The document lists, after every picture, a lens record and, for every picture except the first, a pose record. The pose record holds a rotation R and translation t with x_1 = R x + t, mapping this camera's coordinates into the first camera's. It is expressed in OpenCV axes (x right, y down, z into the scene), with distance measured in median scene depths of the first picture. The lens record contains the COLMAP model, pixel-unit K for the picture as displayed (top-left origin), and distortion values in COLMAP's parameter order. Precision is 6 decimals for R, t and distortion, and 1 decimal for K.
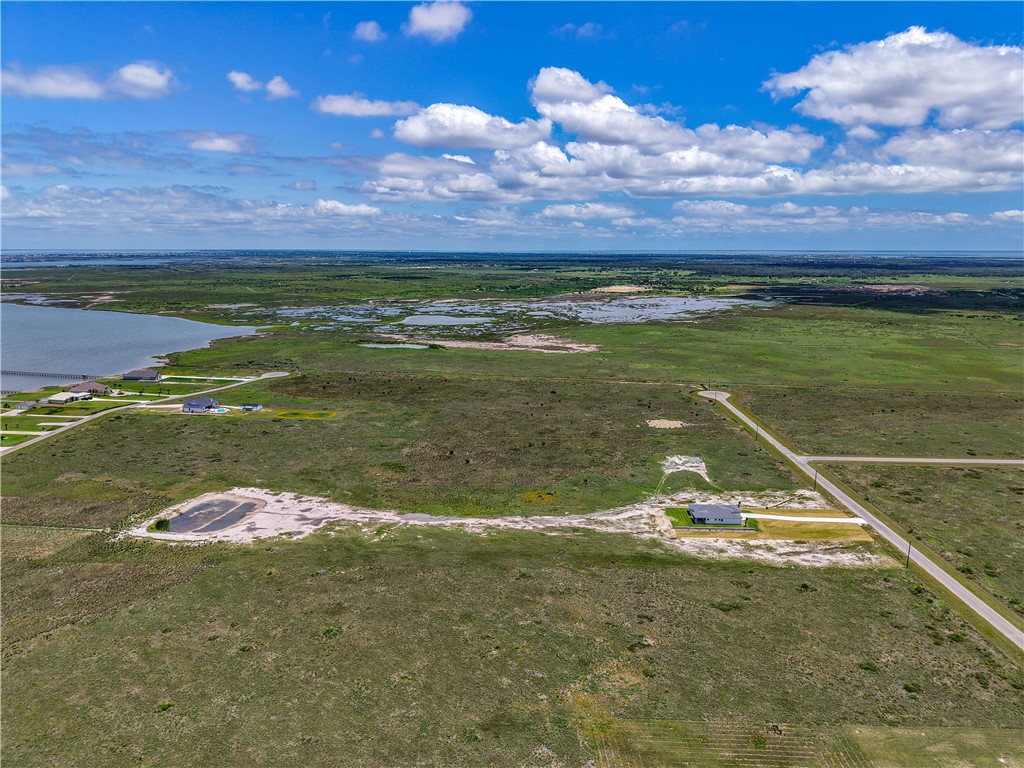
lens RADIAL K [[683.6, 0, 517.9], [0, 683.6, 386.6], [0, 0, 1]] dist [0.034326, -0.038861]
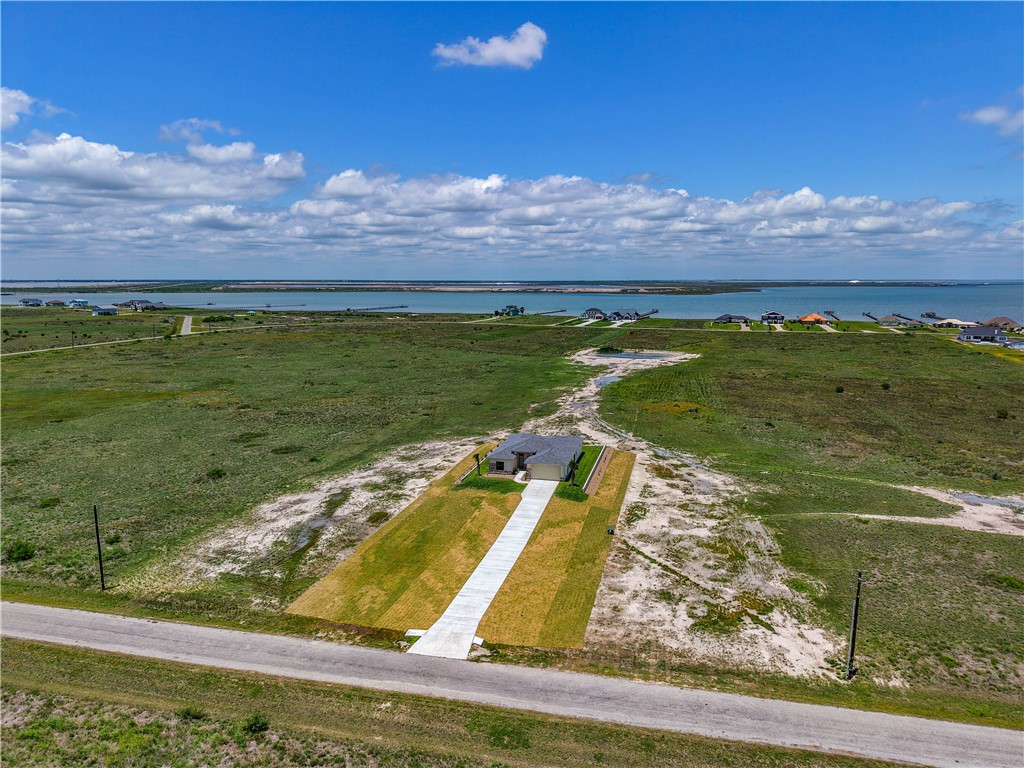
lens RADIAL K [[683.6, 0, 513.6], [0, 683.6, 384.7], [0, 0, 1]] dist [0.034326, -0.038861]
pose [[-0.204078, 0.149423, -0.967484, 0.712743], [-0.196083, 0.962016, 0.189940, 0.061255], [0.959116, 0.228470, -0.167027, 1.051623]]
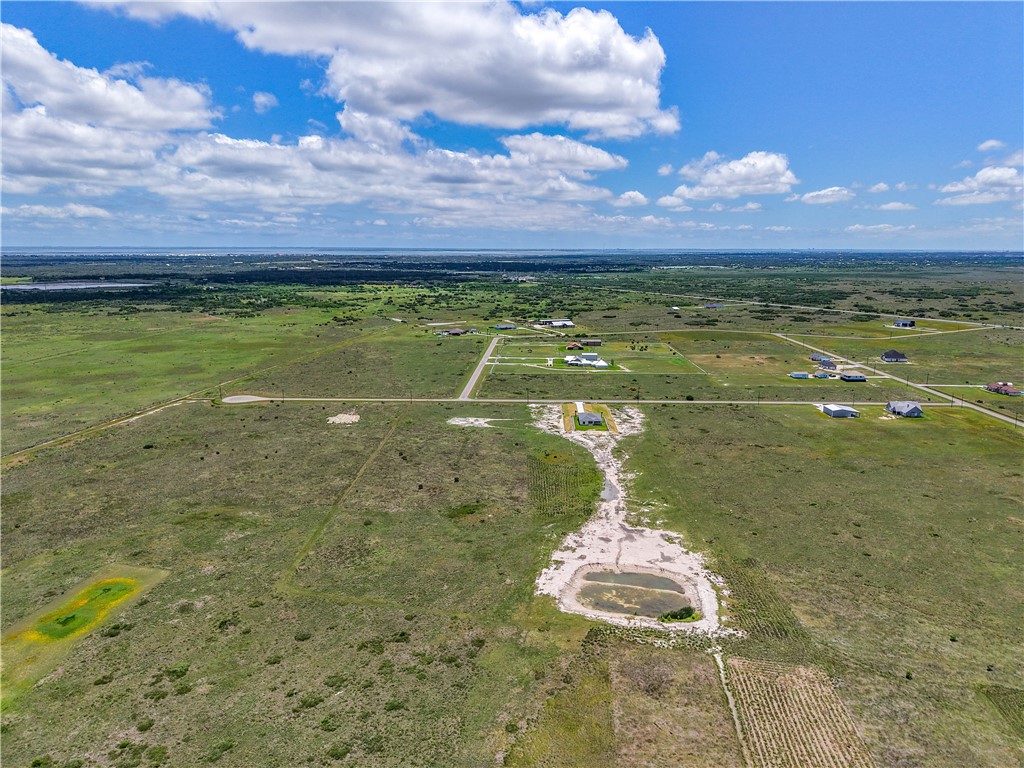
lens RADIAL K [[683.6, 0, 516.0], [0, 683.6, 380.2], [0, 0, 1]] dist [0.034326, -0.038861]
pose [[-0.006503, -0.197199, 0.980342, -1.209003], [0.189441, 0.962367, 0.194840, -0.231080], [-0.981871, 0.186984, 0.031099, 1.102936]]
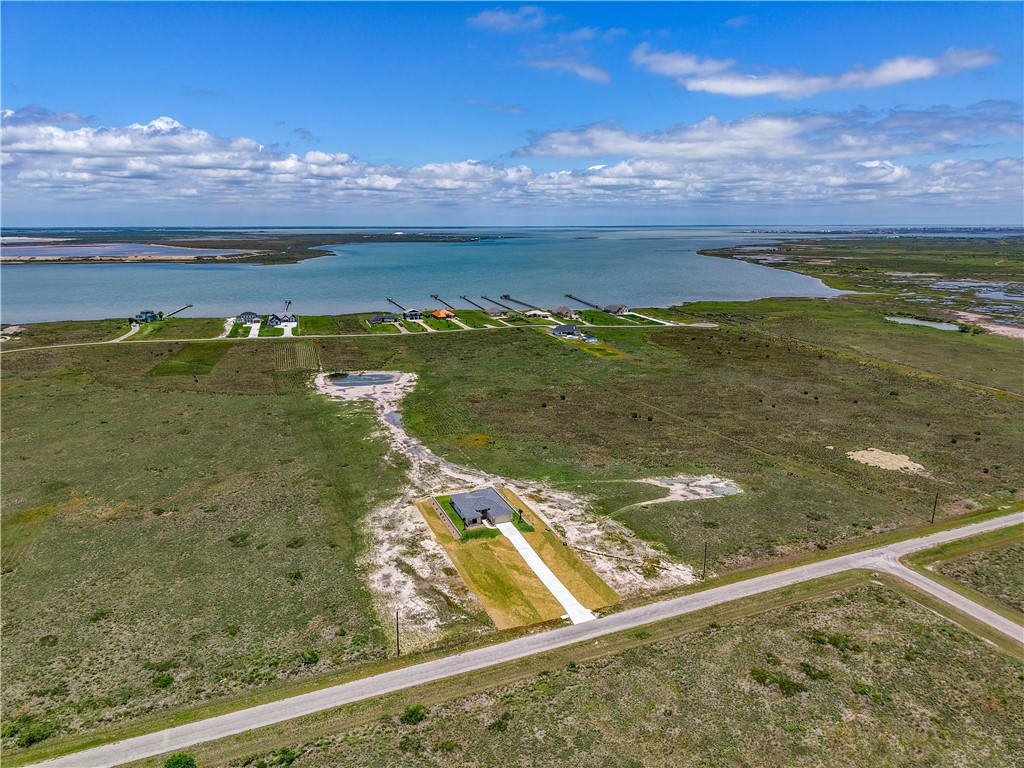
lens RADIAL K [[683.6, 0, 515.1], [0, 683.6, 377.1], [0, 0, 1]] dist [0.034326, -0.038861]
pose [[0.413975, 0.197264, -0.888657, 0.938655], [-0.179600, 0.974747, 0.132709, -0.057919], [0.892395, 0.104665, 0.438949, 0.694919]]
